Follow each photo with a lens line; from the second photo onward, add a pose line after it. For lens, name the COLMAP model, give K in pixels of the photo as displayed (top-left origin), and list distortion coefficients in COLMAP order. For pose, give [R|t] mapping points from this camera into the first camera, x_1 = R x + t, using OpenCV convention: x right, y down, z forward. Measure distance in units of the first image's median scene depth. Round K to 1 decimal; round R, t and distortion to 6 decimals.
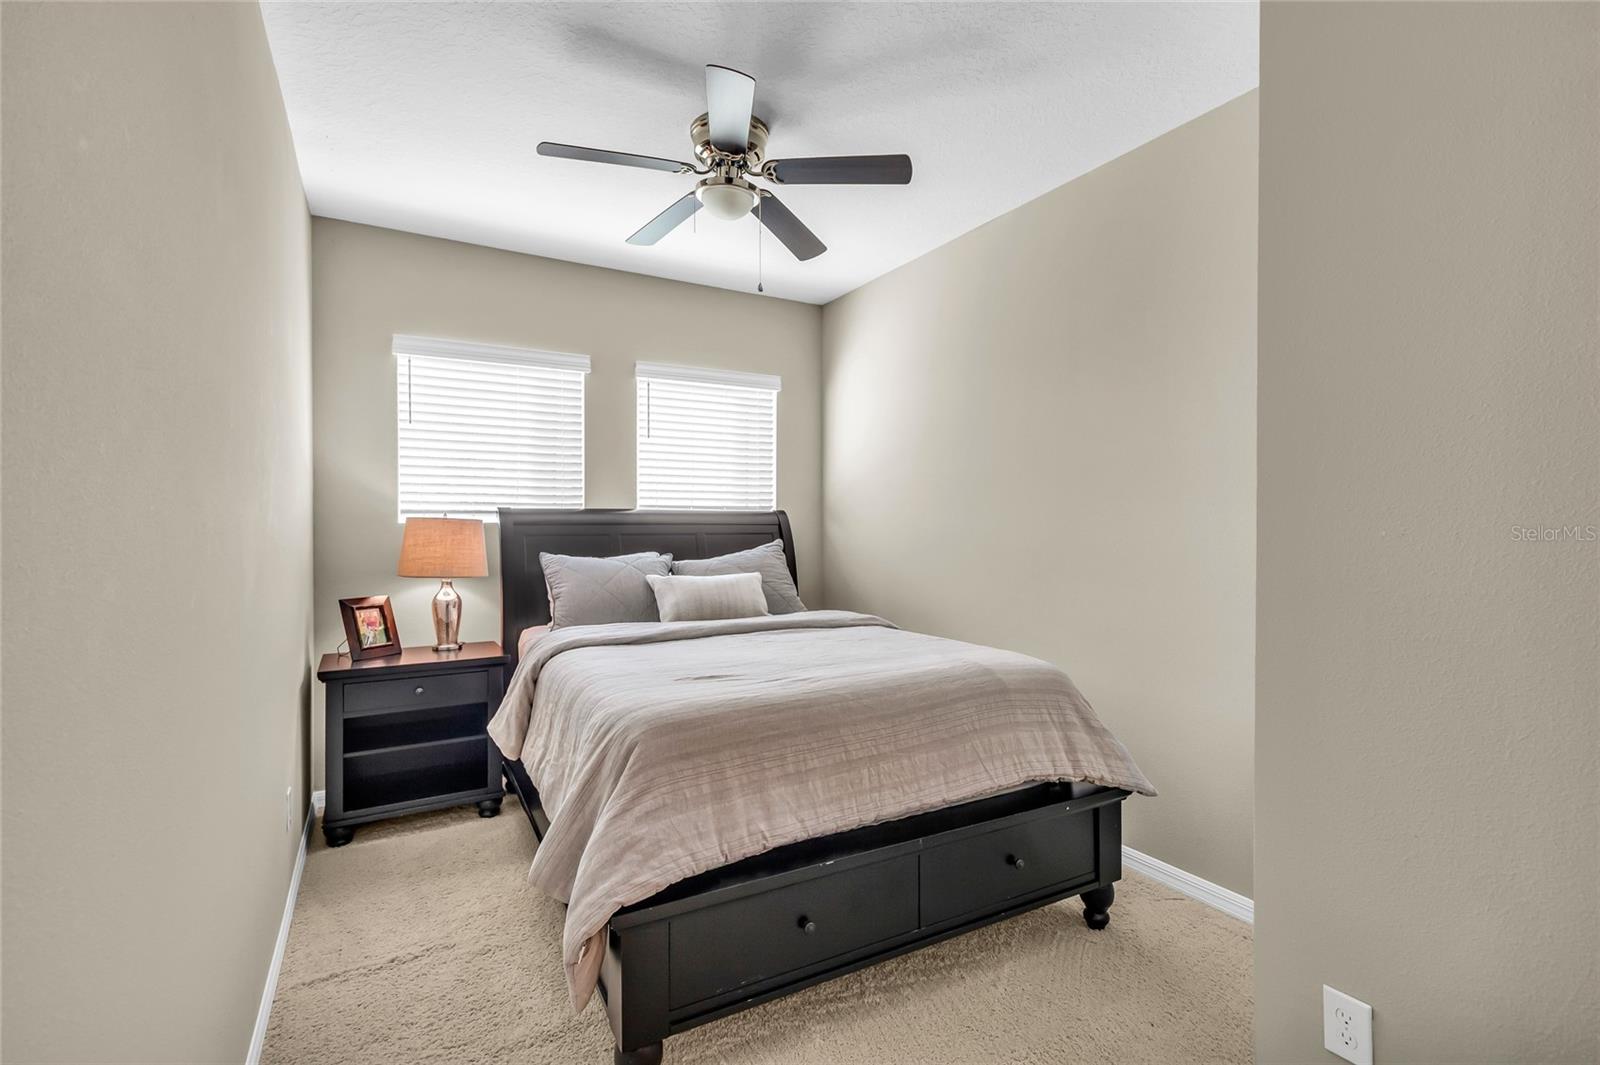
lens RADIAL K [[735.6, 0, 800.9], [0, 735.6, 530.8], [0, 0, 1]] dist [0.003837, 0.000424]
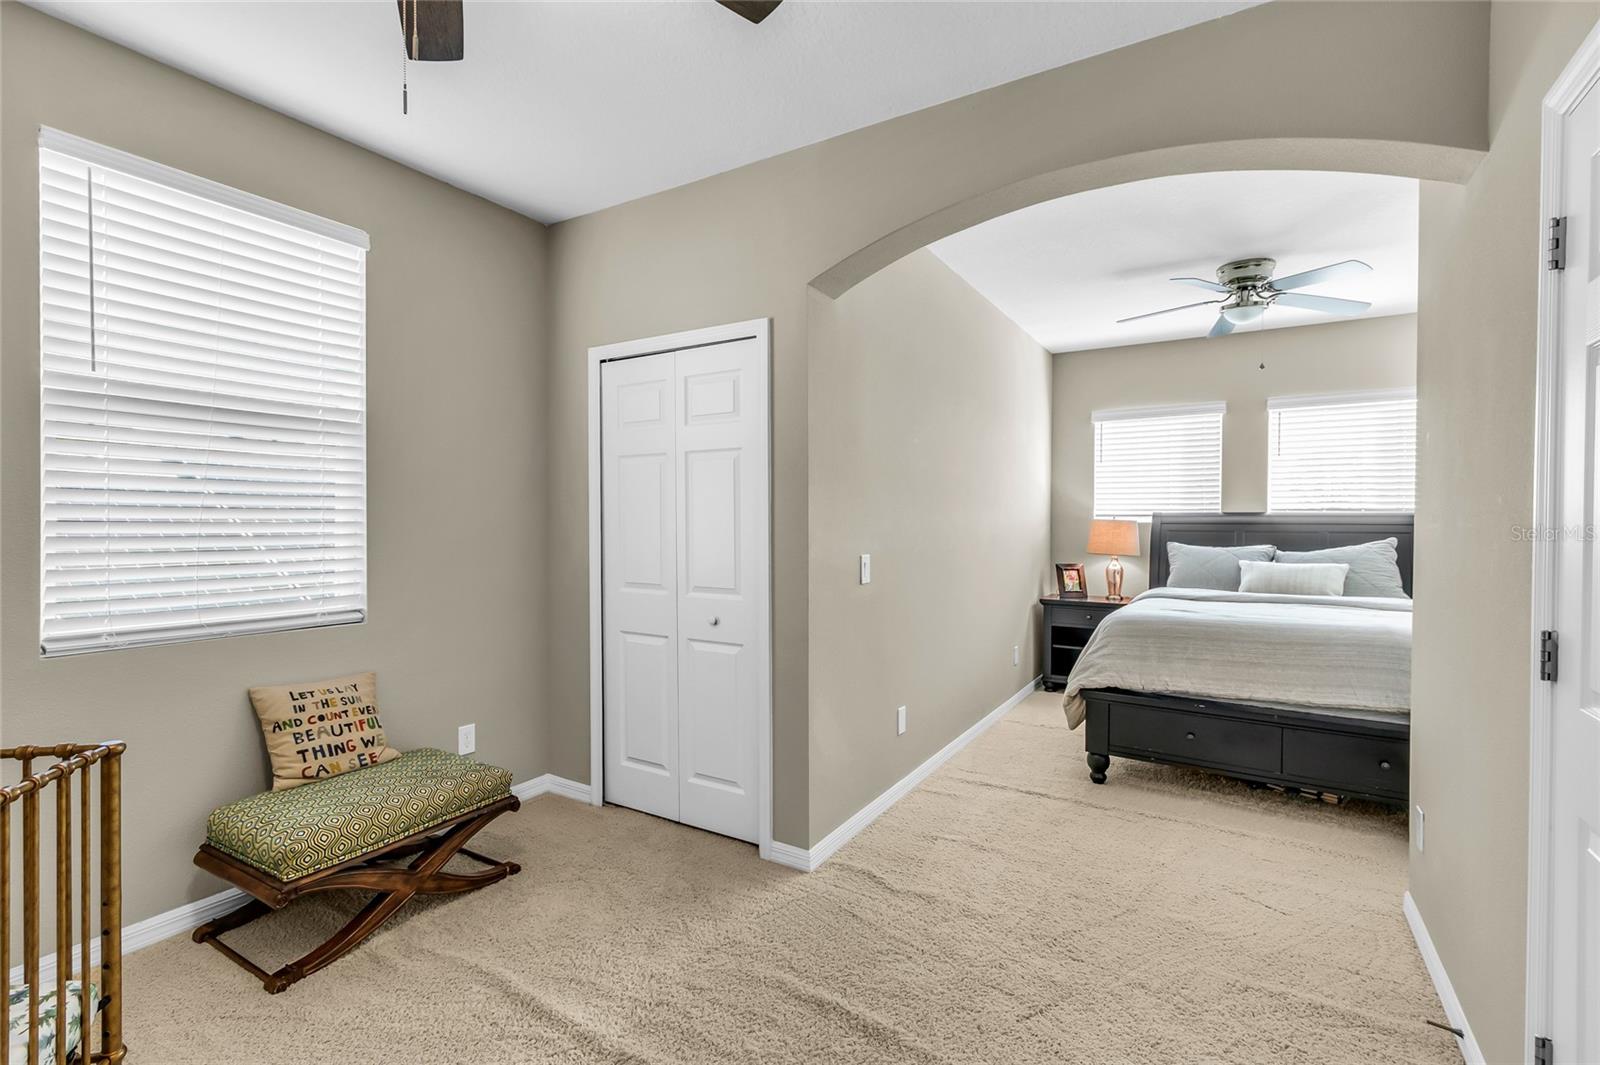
lens RADIAL K [[735.6, 0, 799.0], [0, 735.6, 532.6], [0, 0, 1]] dist [0.003837, 0.000424]
pose [[0.486627, 0.015542, -0.873471, 0.615474], [-0.010184, 0.999875, 0.012118, -0.000904], [0.873550, 0.002998, 0.486725, -0.423712]]
